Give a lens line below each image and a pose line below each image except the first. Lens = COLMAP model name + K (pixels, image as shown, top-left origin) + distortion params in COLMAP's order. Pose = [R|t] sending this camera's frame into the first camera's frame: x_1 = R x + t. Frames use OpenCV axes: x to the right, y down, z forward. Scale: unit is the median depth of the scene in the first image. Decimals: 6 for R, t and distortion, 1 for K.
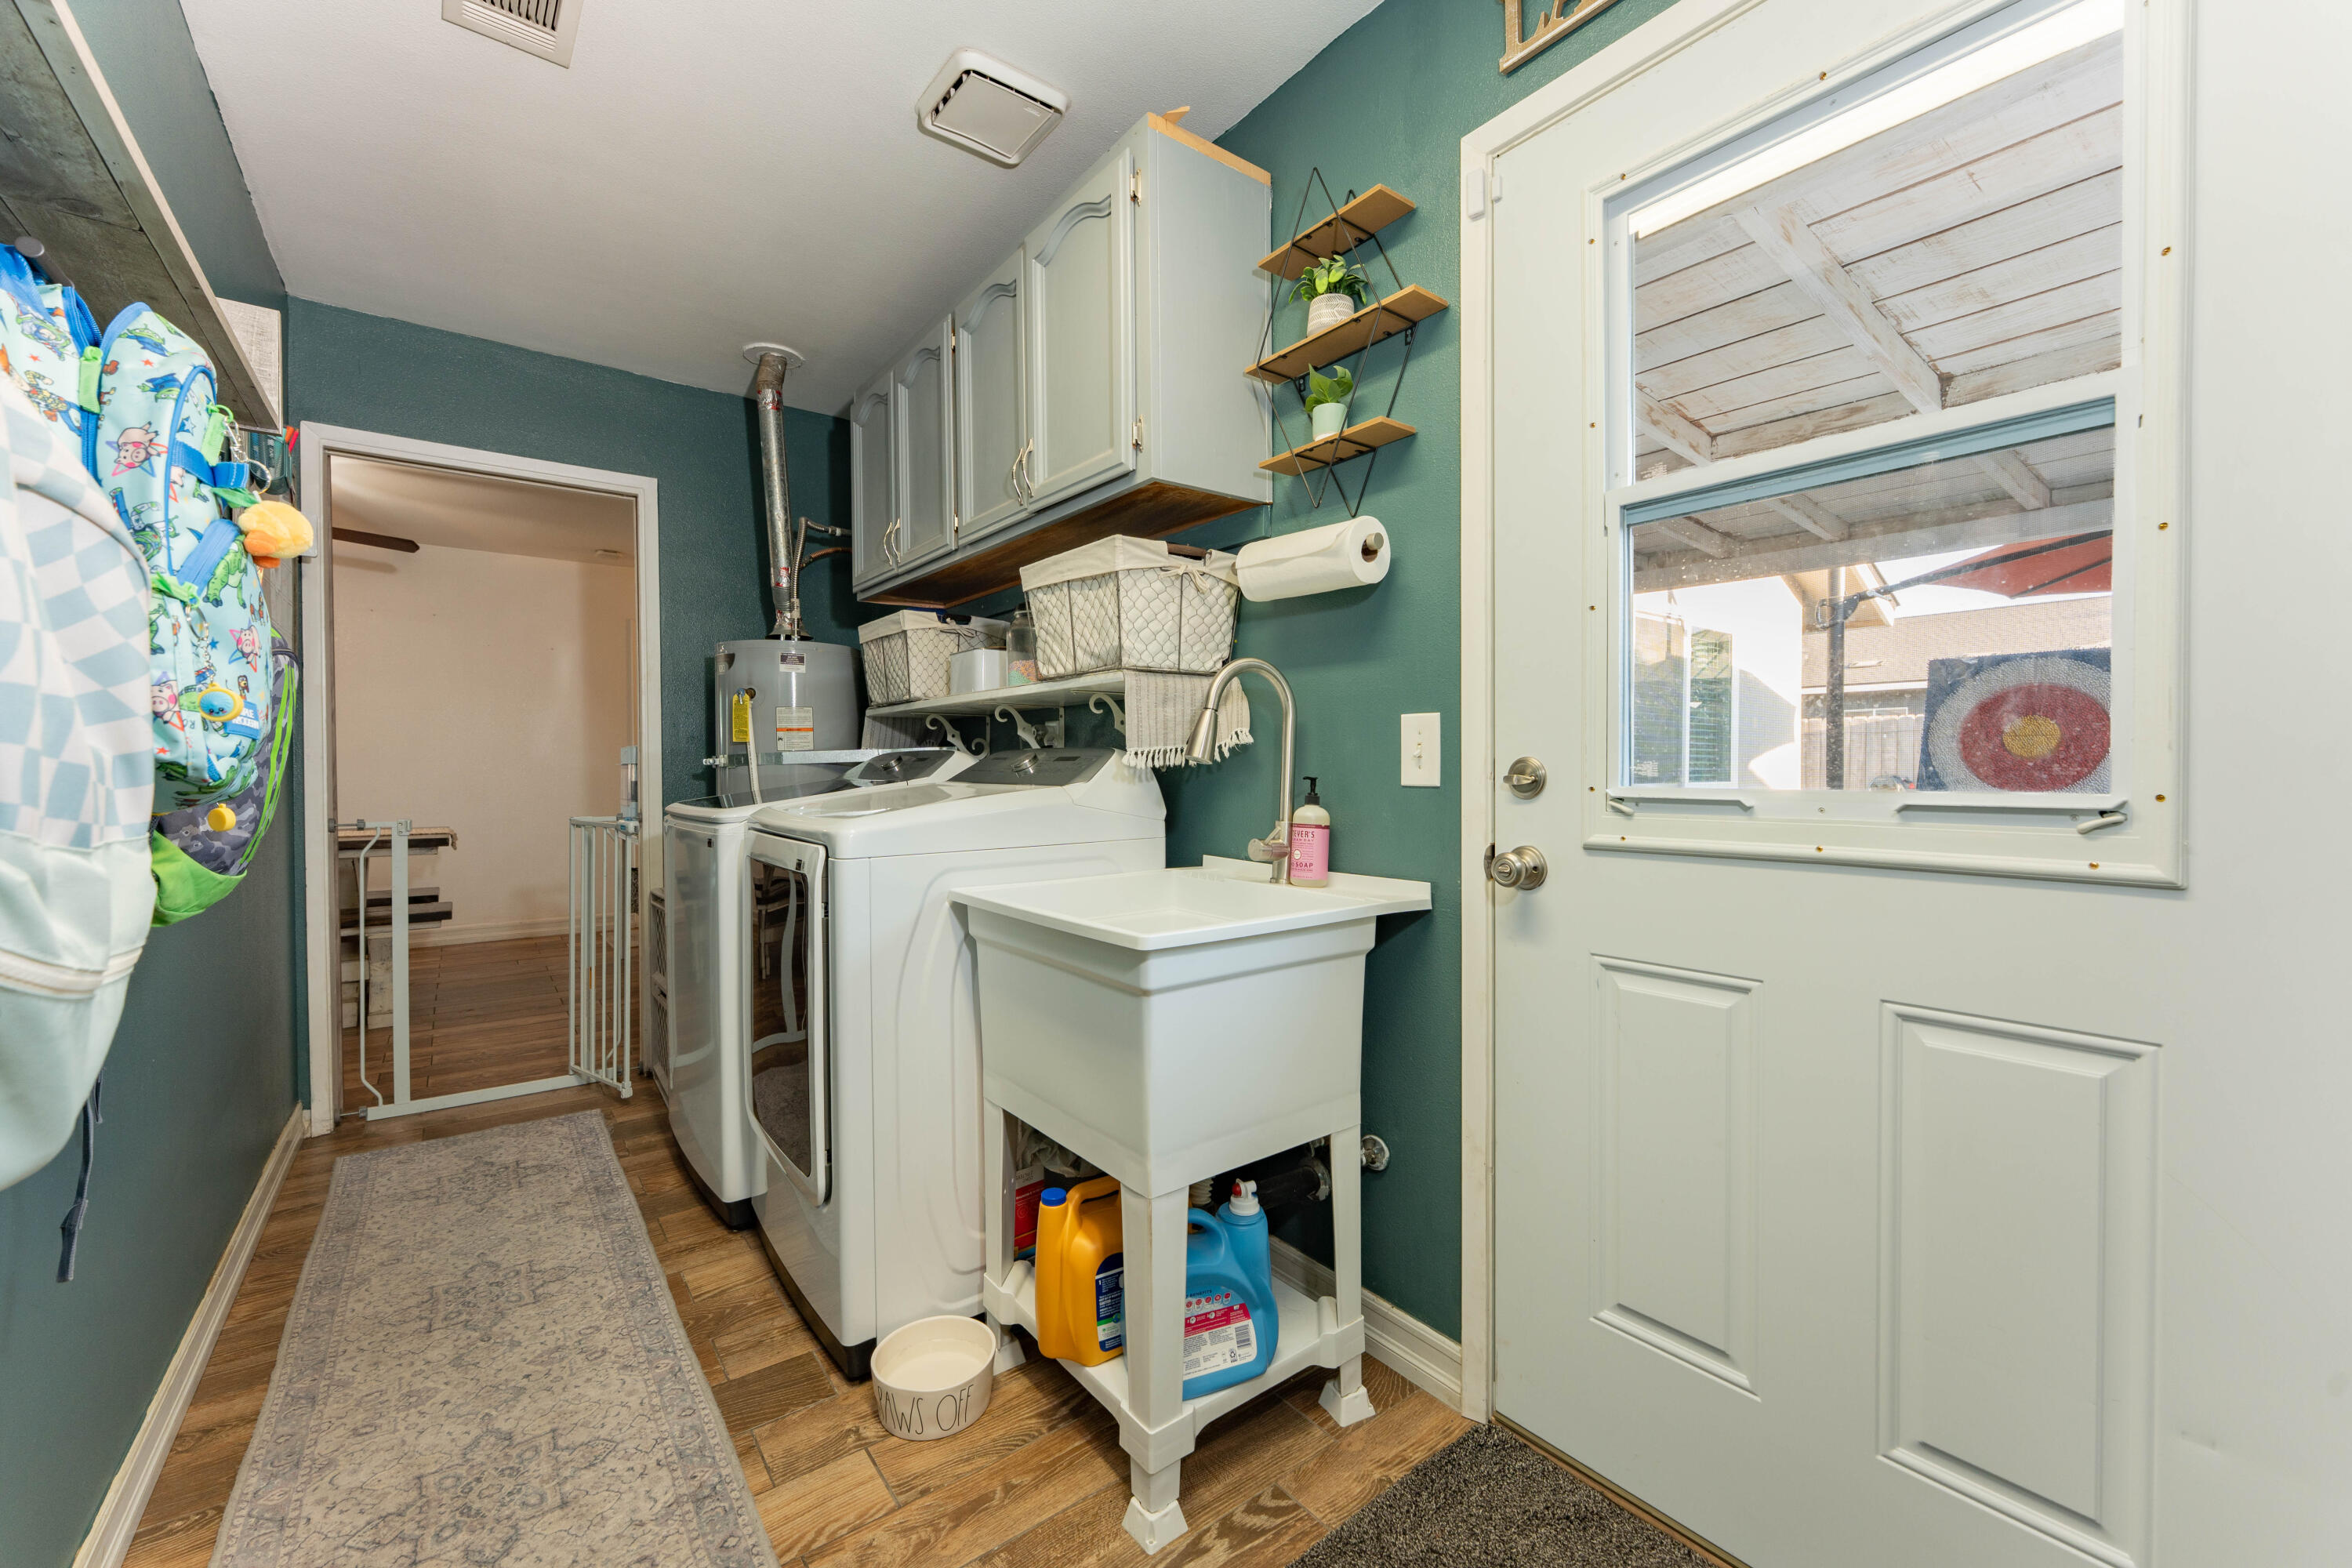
lens RADIAL K [[967.6, 0, 1189.4], [0, 967.6, 780.1], [0, 0, 1]] dist [-0.001697, 0.000772]
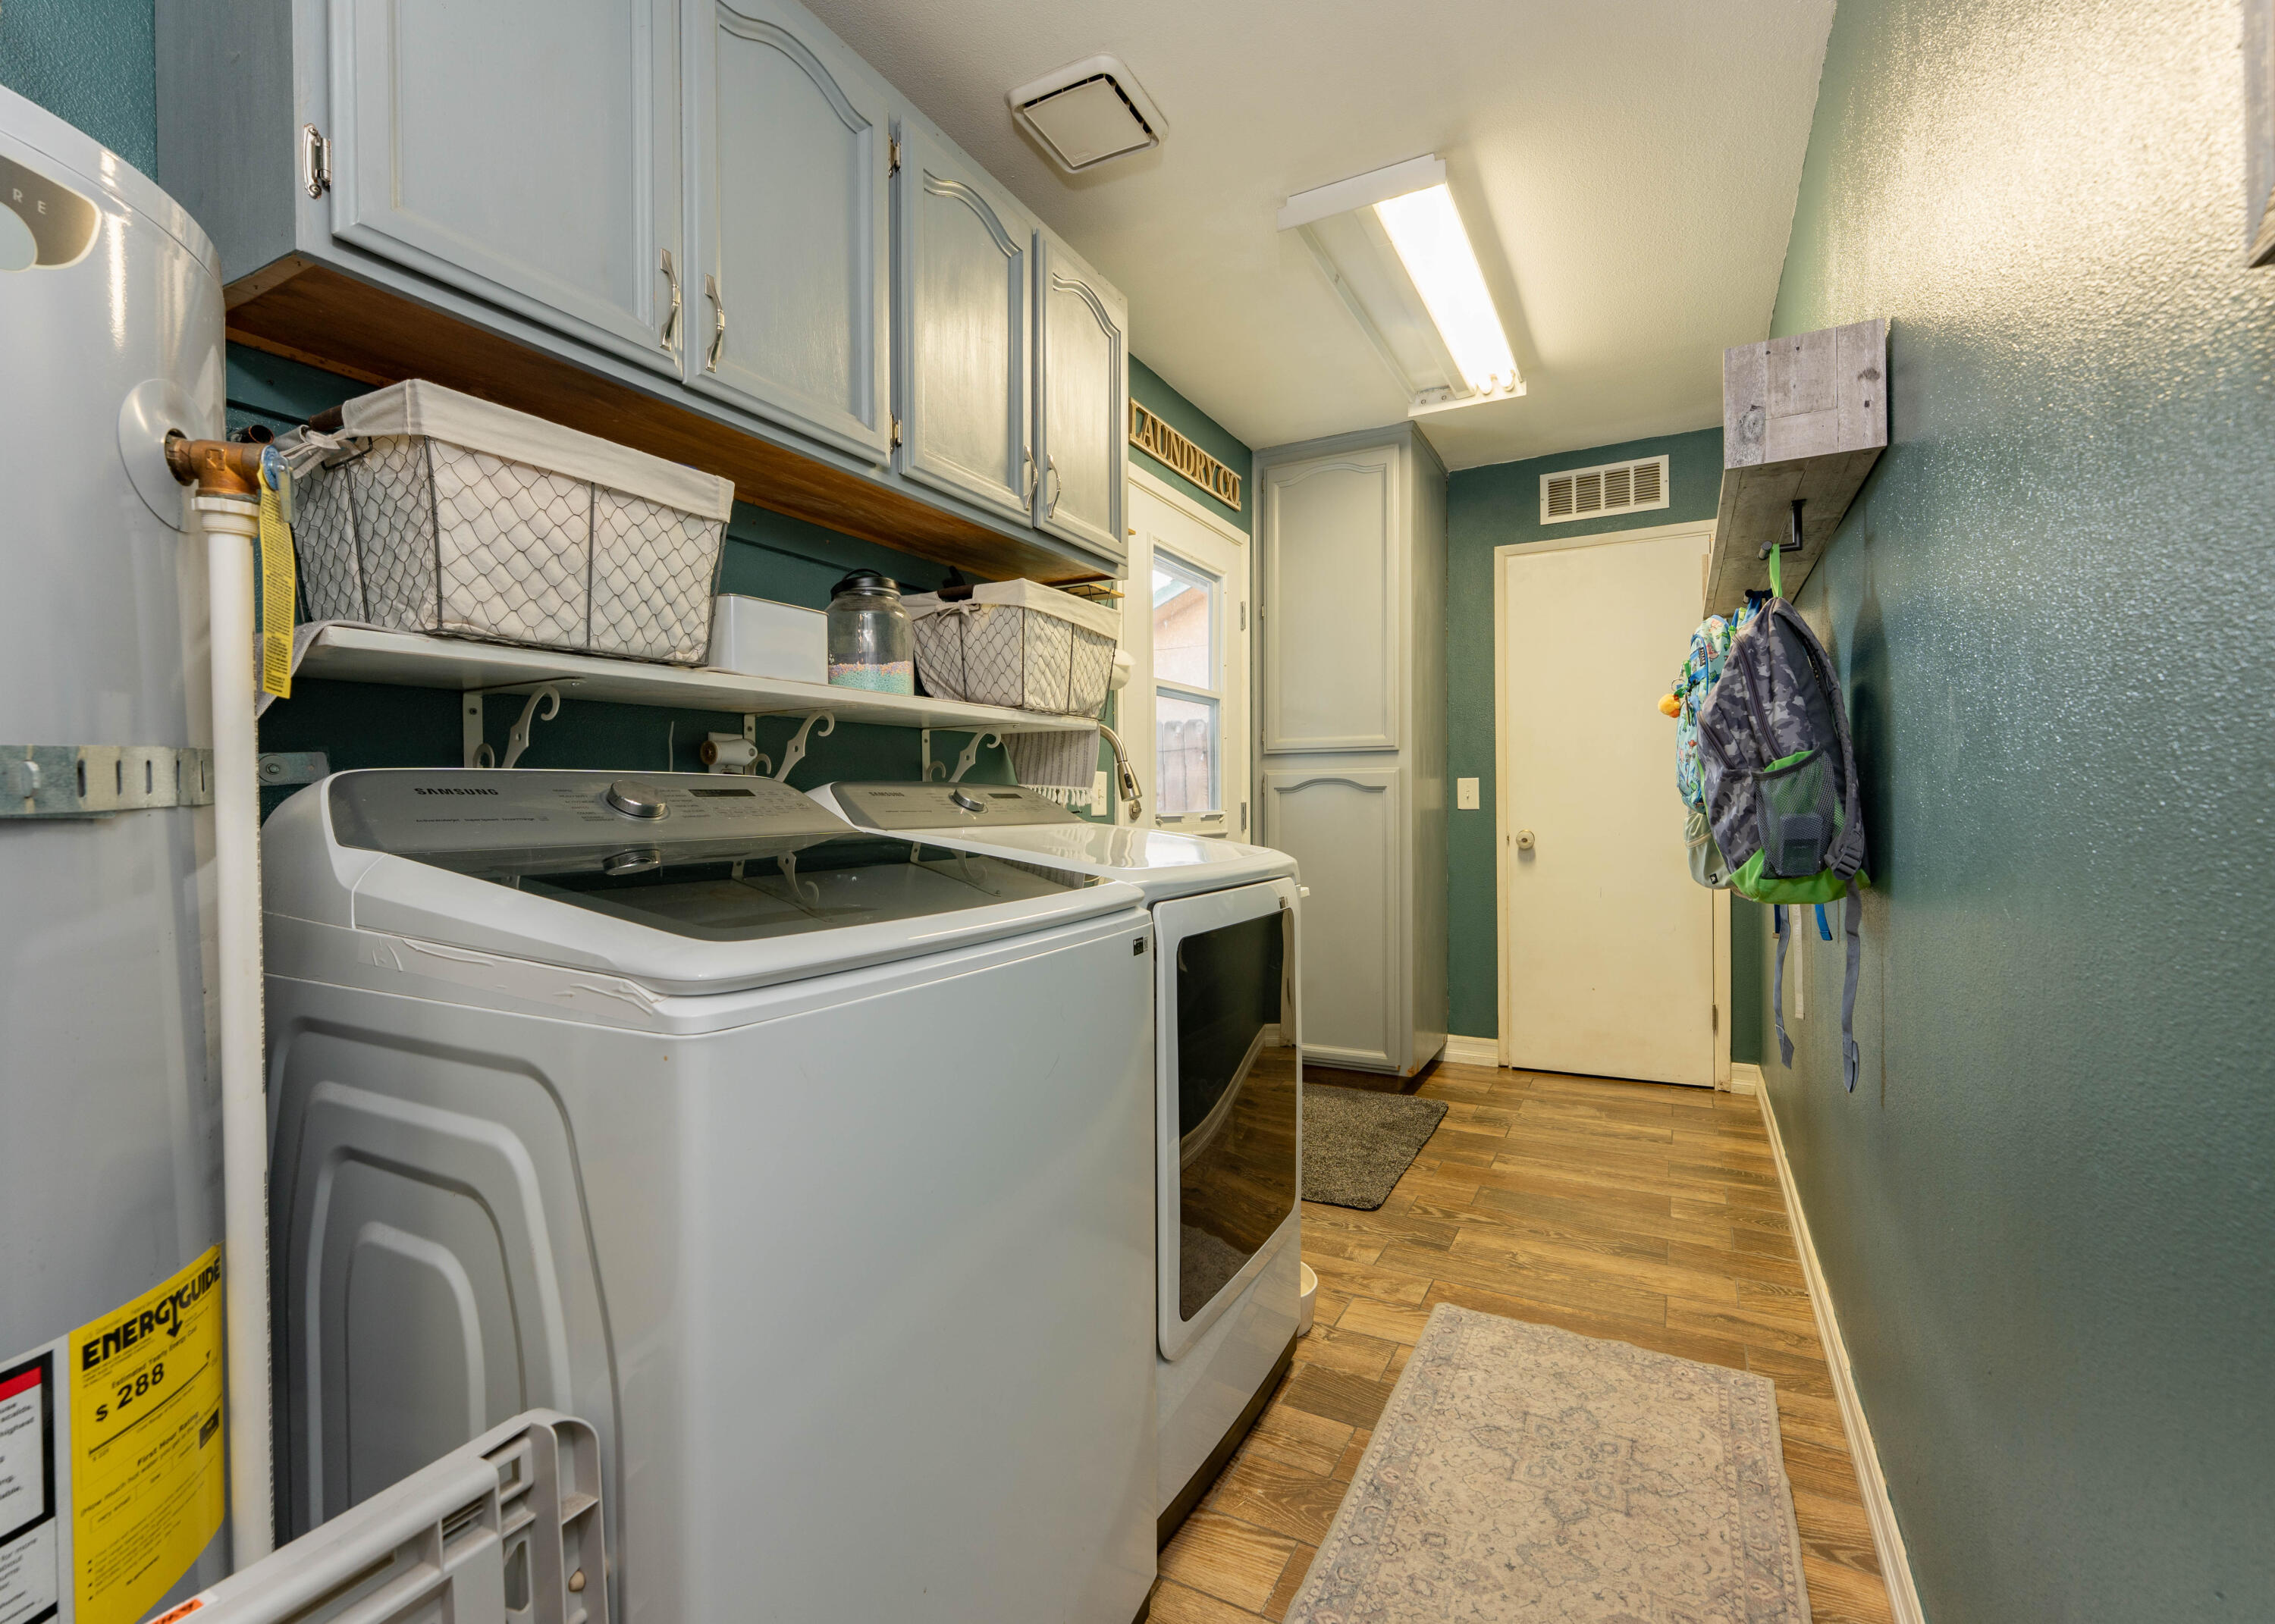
lens RADIAL K [[1019.5, 0, 1142.4], [0, 1019.5, 809.6], [0, 0, 1]] dist [-0.001410, -0.001312]
pose [[-0.428765, -0.004605, 0.903405, -1.326279], [0.017020, 0.999768, 0.013174, -0.025642], [-0.903256, 0.021024, -0.428587, 1.639017]]
